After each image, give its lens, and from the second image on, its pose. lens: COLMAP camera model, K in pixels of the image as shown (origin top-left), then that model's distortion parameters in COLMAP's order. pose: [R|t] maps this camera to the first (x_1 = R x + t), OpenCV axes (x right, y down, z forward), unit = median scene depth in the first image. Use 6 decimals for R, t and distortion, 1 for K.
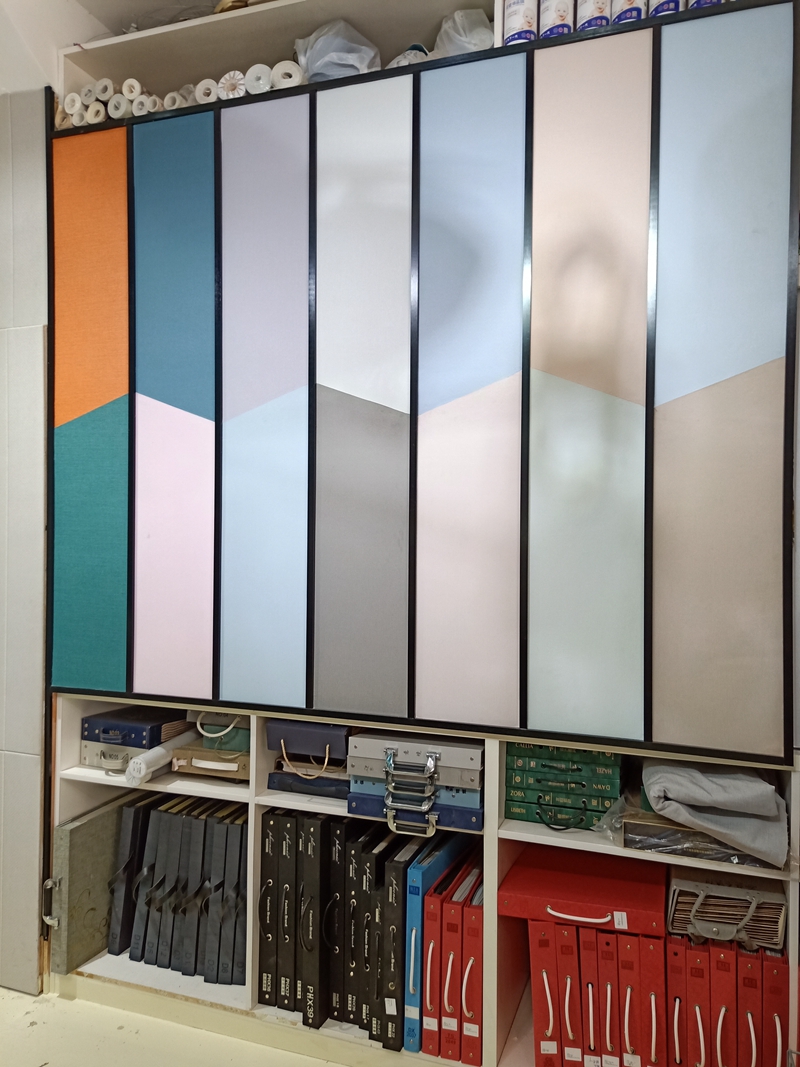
lens RADIAL K [[806.3, 0, 400.0], [0, 806.3, 533.5], [0, 0, 1]] dist [0.067986, -0.051742]
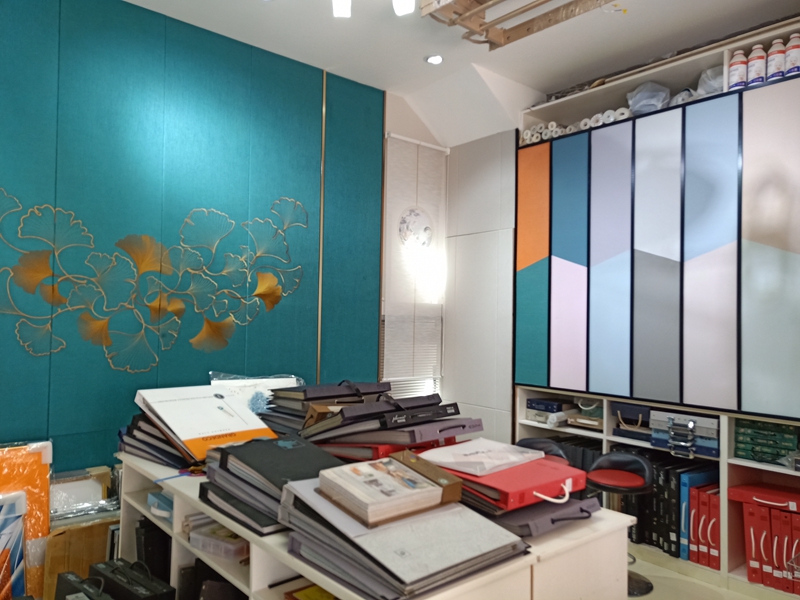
lens RADIAL K [[604.6, 0, 400.0], [0, 604.6, 300.0], [0, 0, 1]] dist [0.067986, -0.051742]
pose [[0.868658, -0.007537, -0.495355, 0.163862], [-0.014141, 0.999100, -0.039999, 0.029268], [0.495210, 0.041751, 0.867769, -0.752024]]
